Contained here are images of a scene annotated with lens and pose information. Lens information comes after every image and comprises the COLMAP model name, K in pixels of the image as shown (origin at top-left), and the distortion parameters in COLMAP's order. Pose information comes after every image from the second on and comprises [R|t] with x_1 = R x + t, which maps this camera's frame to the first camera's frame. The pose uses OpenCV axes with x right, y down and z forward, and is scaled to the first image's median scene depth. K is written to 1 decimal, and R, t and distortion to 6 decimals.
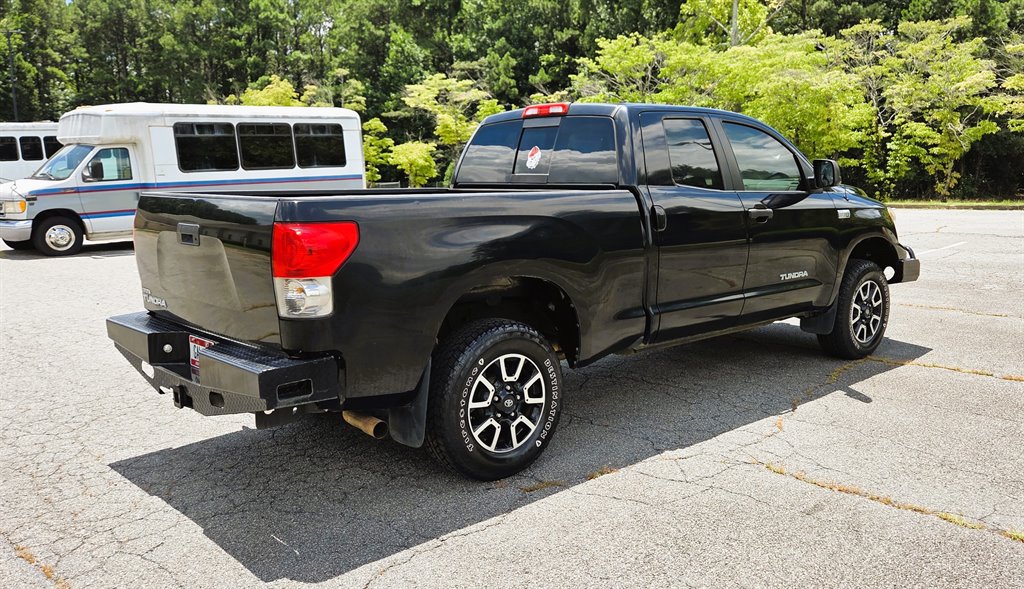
lens RADIAL K [[829.0, 0, 501.7], [0, 829.0, 273.6], [0, 0, 1]] dist [0.057578, 0.018107]
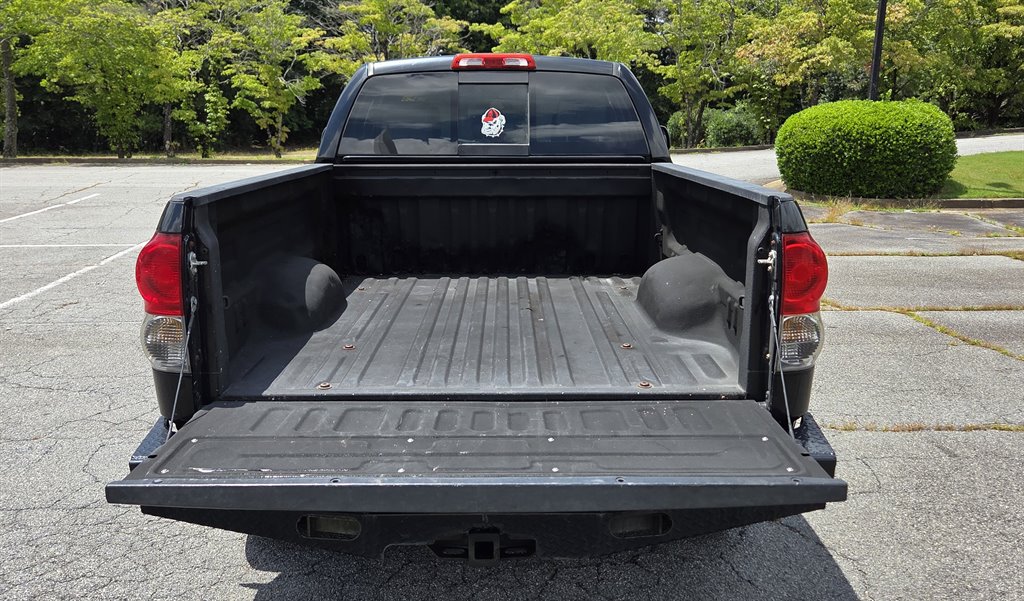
lens RADIAL K [[911.1, 0, 460.2], [0, 911.1, 285.7], [0, 0, 1]] dist [0.061674, -0.025514]
pose [[0.685239, -0.128920, 0.716817, -0.127630], [0.088437, 0.991655, 0.093809, -0.014571], [-0.722929, -0.000889, 0.690922, 0.088011]]
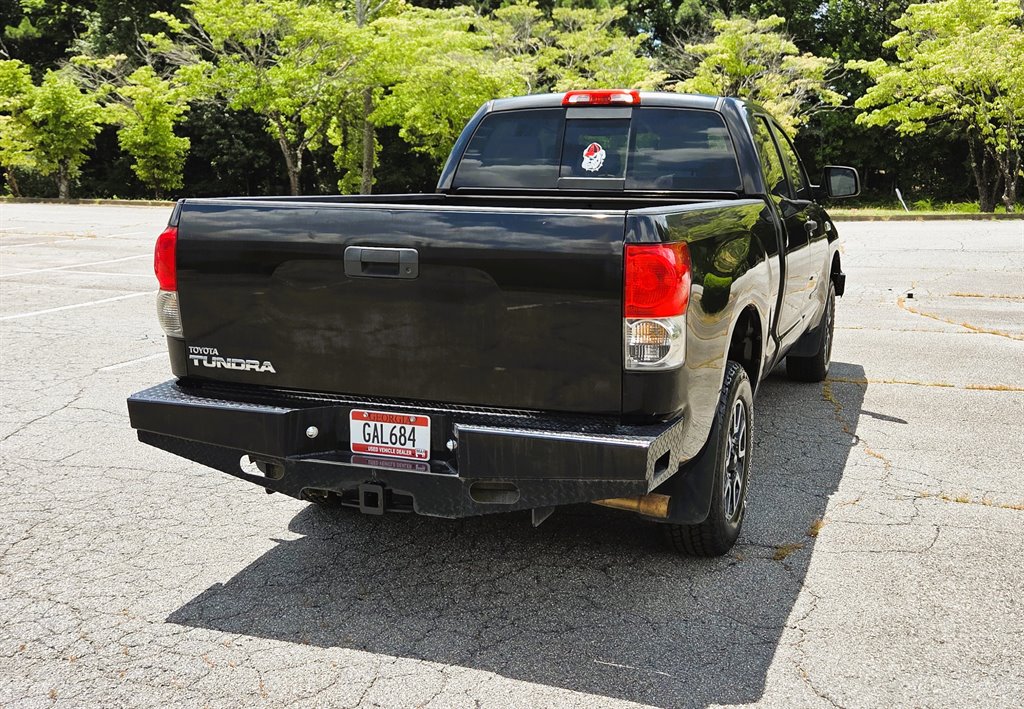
lens RADIAL K [[1047.3, 0, 508.9], [0, 1047.3, 344.0], [0, 0, 1]] dist [0.059911, 0.000000]
pose [[0.891046, -0.058223, 0.450163, -0.102814], [0.039520, 0.997924, 0.050844, -0.003097], [-0.452189, -0.027514, 0.891498, 0.027243]]
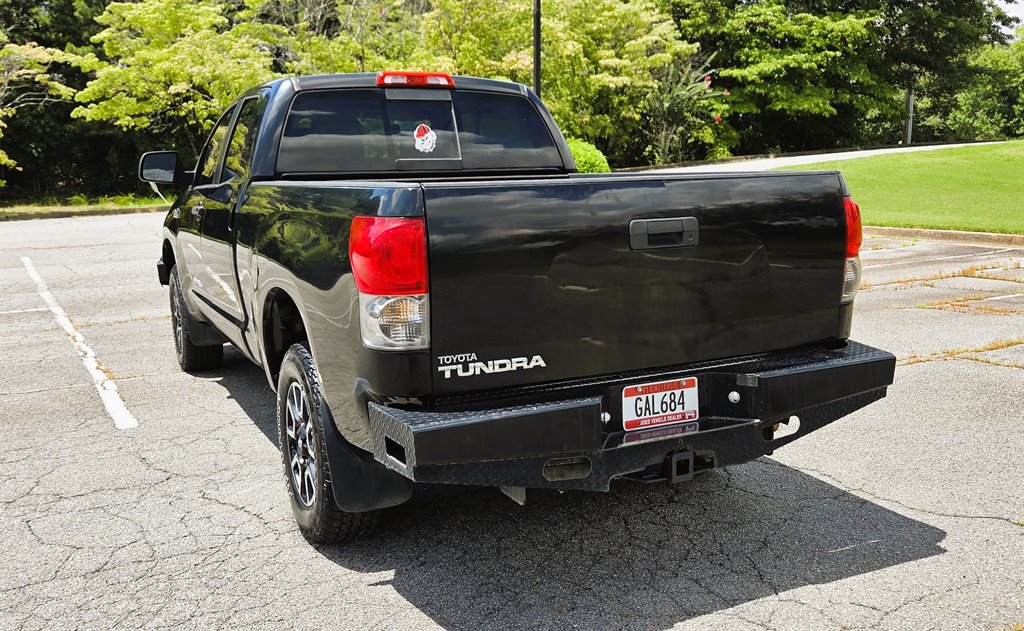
lens RADIAL K [[1026.4, 0, 514.4], [0, 1026.4, 316.4], [0, 0, 1]] dist [0.053977, 0.000000]
pose [[0.262573, -0.141583, 0.954468, -0.188329], [0.137224, 0.984601, 0.108303, -0.013564], [-0.955105, 0.102539, 0.277958, 0.135446]]
